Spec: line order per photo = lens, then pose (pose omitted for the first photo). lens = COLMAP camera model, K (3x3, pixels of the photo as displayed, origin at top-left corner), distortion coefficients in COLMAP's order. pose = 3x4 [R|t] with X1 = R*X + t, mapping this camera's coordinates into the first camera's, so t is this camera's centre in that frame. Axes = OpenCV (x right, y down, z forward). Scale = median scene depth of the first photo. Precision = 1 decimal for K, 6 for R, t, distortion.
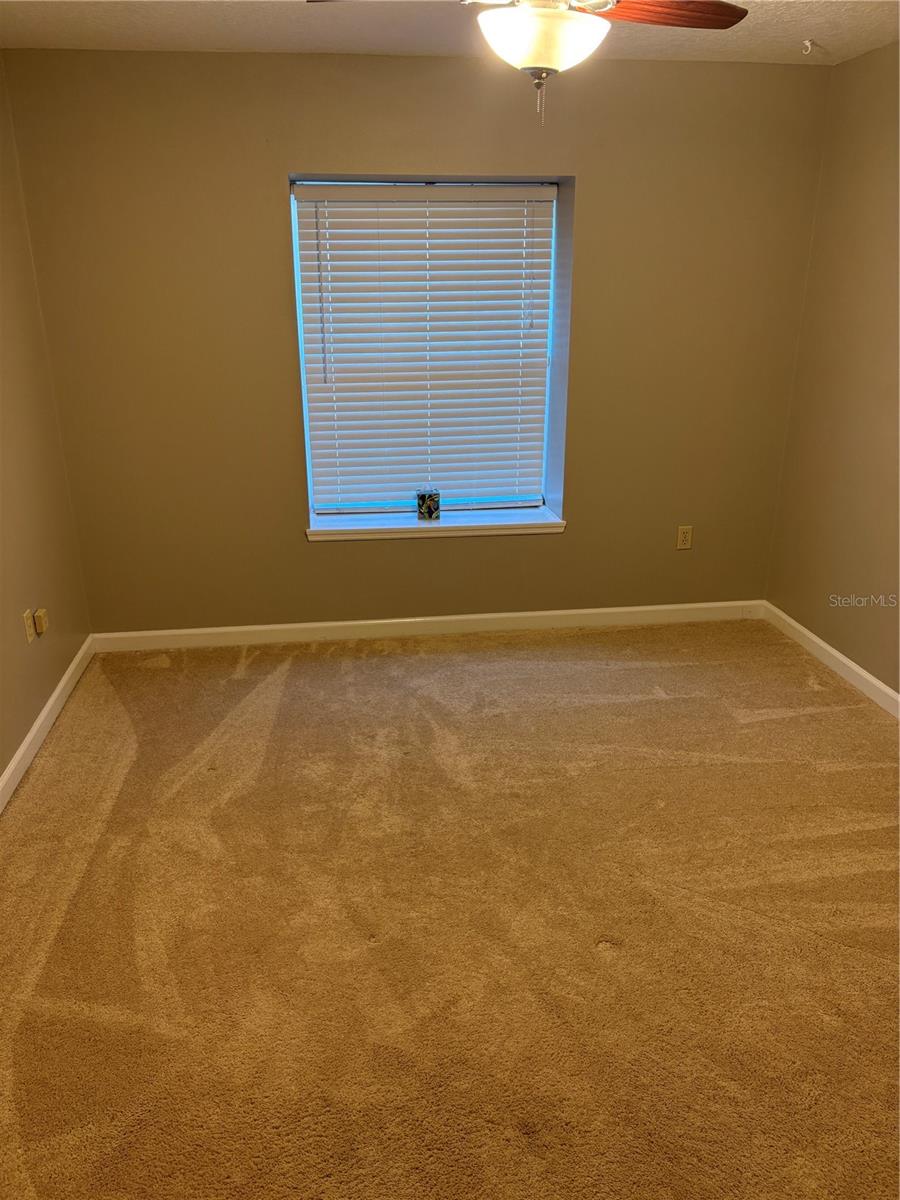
lens RADIAL K [[908.6, 0, 448.4], [0, 908.6, 595.6], [0, 0, 1]] dist [0.061005, -0.072942]
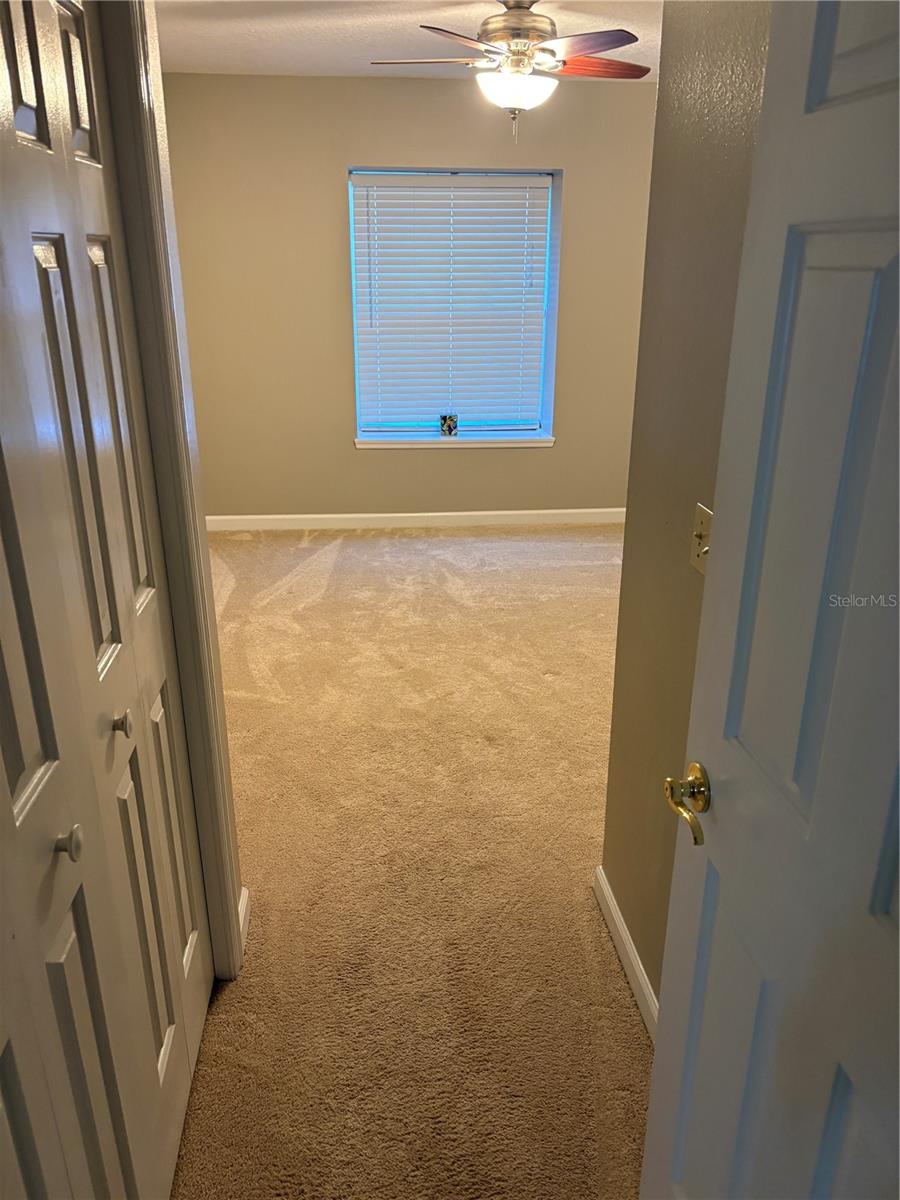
lens RADIAL K [[908.6, 0, 456.1], [0, 908.6, 601.5], [0, 0, 1]] dist [0.061005, -0.072942]
pose [[0.999464, 0.020573, -0.025464, 0.034809], [-0.019961, 0.999512, 0.024047, 0.158290], [0.025946, -0.023526, 0.999386, -0.394009]]
